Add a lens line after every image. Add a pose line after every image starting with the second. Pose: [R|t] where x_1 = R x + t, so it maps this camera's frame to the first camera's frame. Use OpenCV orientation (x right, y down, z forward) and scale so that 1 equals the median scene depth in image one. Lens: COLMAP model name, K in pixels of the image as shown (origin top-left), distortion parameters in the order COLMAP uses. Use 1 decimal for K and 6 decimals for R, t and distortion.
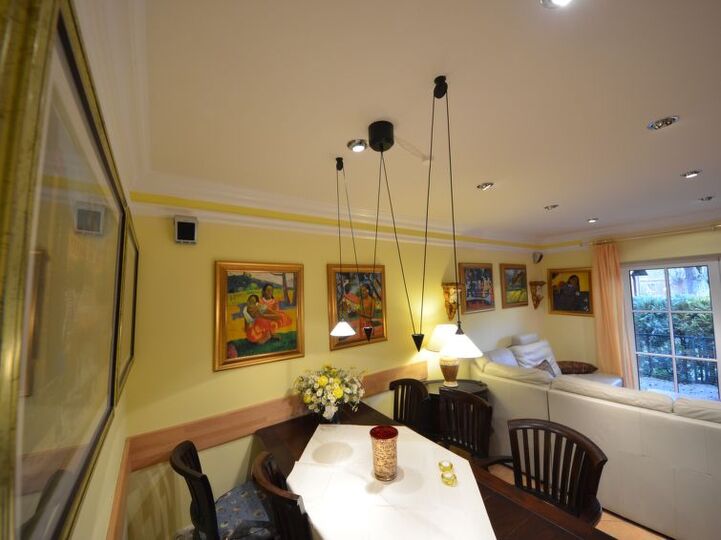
lens RADIAL K [[286.3, 0, 361.7], [0, 286.3, 274.9], [0, 0, 1]] dist [0.012621, -0.013662]
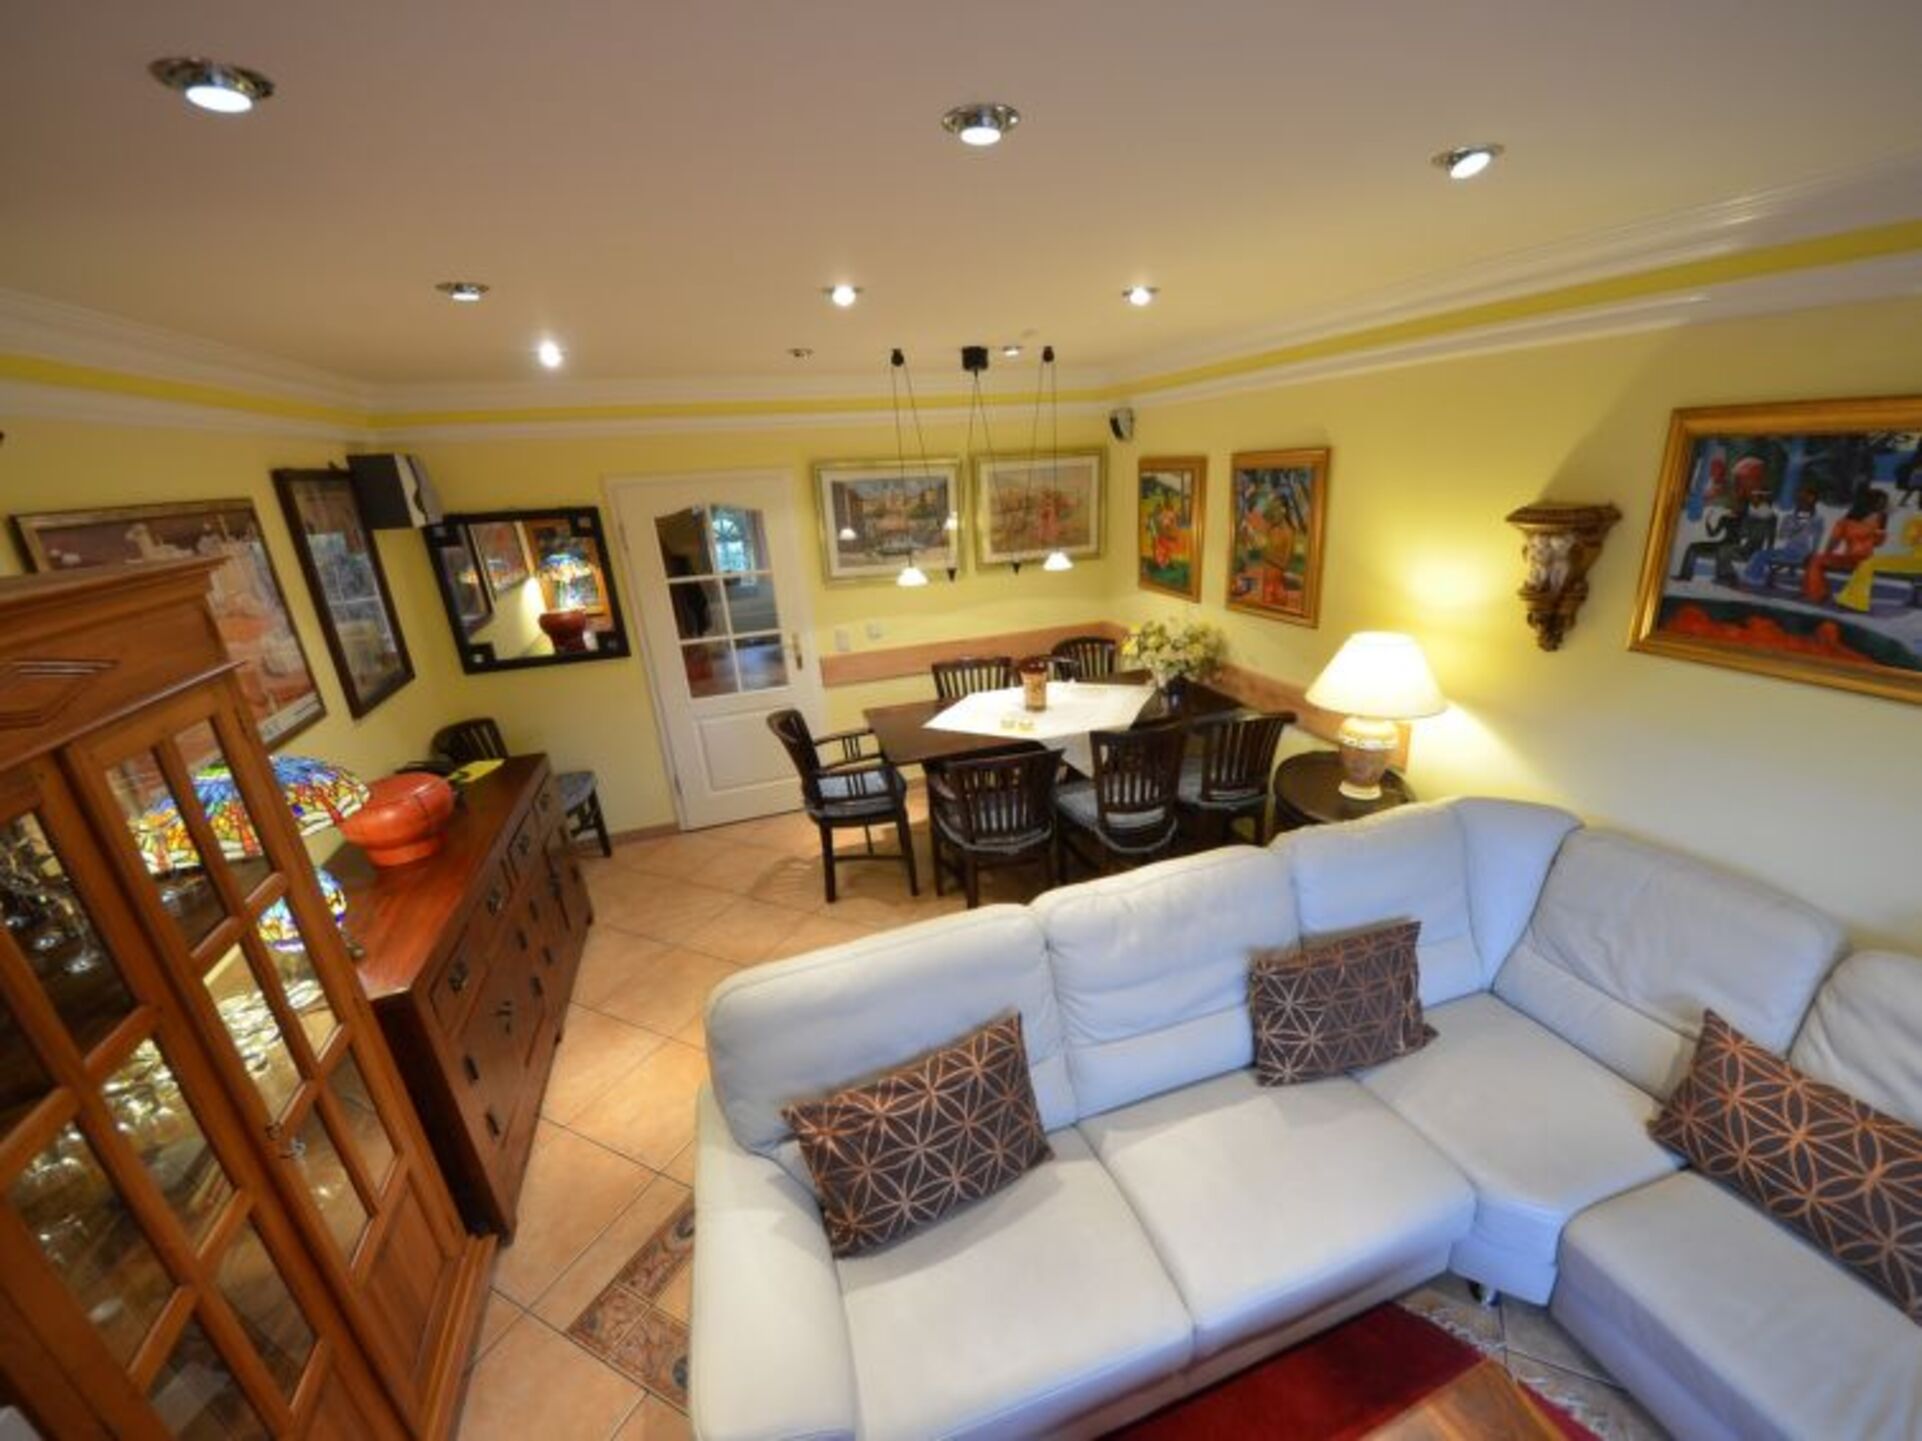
lens RADIAL K [[763.1, 0, 971.3], [0, 763.1, 732.3], [0, 0, 1]] dist [0.012621, -0.013662]
pose [[-0.290812, 0.375270, -0.880114, 1.127138], [0.133618, 0.926786, 0.351019, -0.091750], [0.947404, -0.015519, -0.319663, 0.728892]]
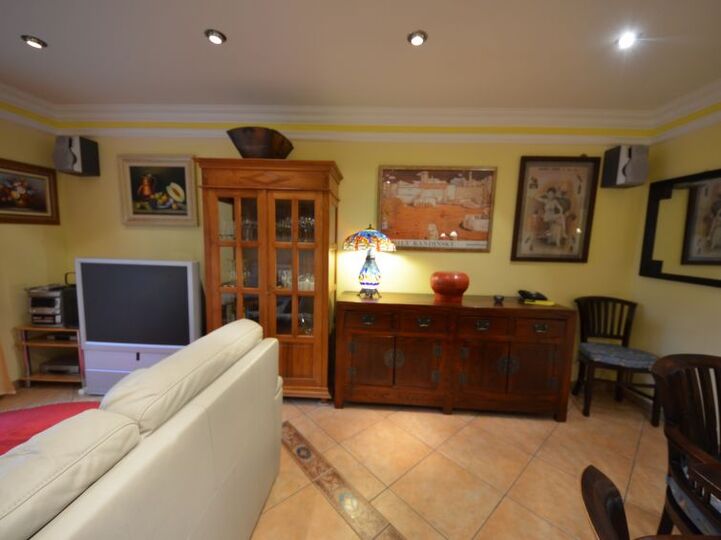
lens RADIAL K [[286.3, 0, 363.2], [0, 286.3, 271.4], [0, 0, 1]] dist [0.012621, -0.013662]
pose [[-0.794134, -0.048458, 0.605807, 0.366993], [-0.038546, 0.998825, 0.029367, 0.138241], [-0.606519, -0.000030, -0.795069, 0.647186]]
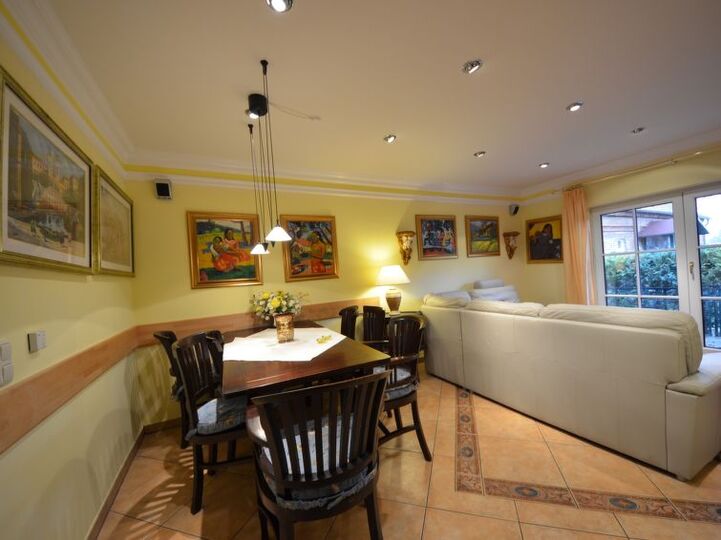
lens RADIAL K [[286.3, 0, 363.3], [0, 286.3, 276.6], [0, 0, 1]] dist [0.012621, -0.013662]
pose [[0.988191, -0.027086, -0.150816, 0.317221], [0.038544, 0.996544, 0.073577, 0.115693], [0.148302, -0.078522, 0.985820, -0.163243]]
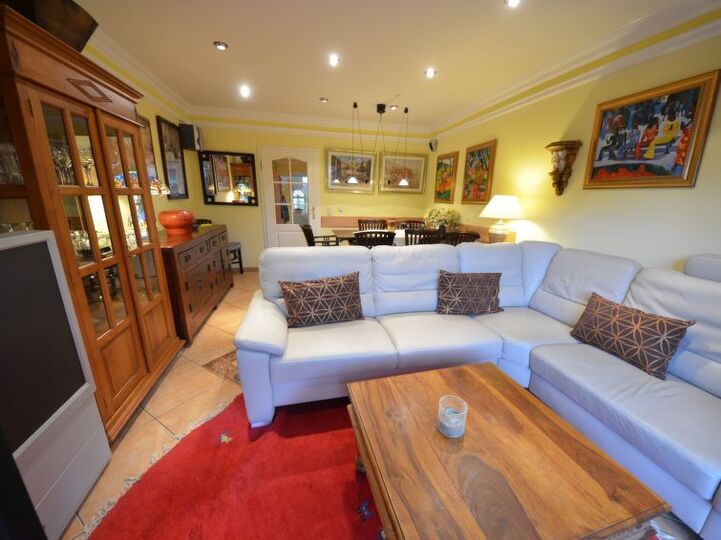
lens RADIAL K [[286.3, 0, 362.5], [0, 286.3, 275.3], [0, 0, 1]] dist [0.012621, -0.013662]
pose [[-0.391627, 0.275275, -0.877982, 1.265626], [0.051257, 0.959245, 0.277890, 0.123822], [0.918695, 0.063826, -0.389776, 0.838998]]
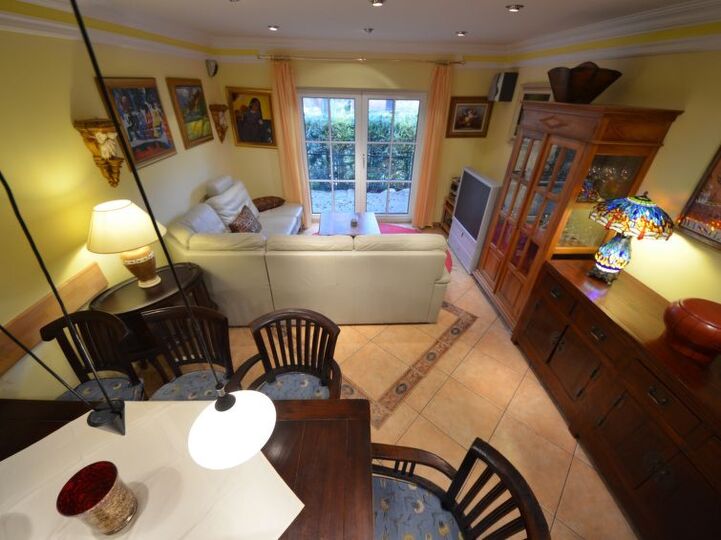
lens RADIAL K [[286.3, 0, 363.8], [0, 286.3, 276.2], [0, 0, 1]] dist [0.012621, -0.013662]
pose [[0.539401, -0.413753, 0.733387, 0.062173], [-0.096839, 0.834695, 0.542132, -0.071436], [-0.836462, -0.363447, 0.410167, 0.214025]]
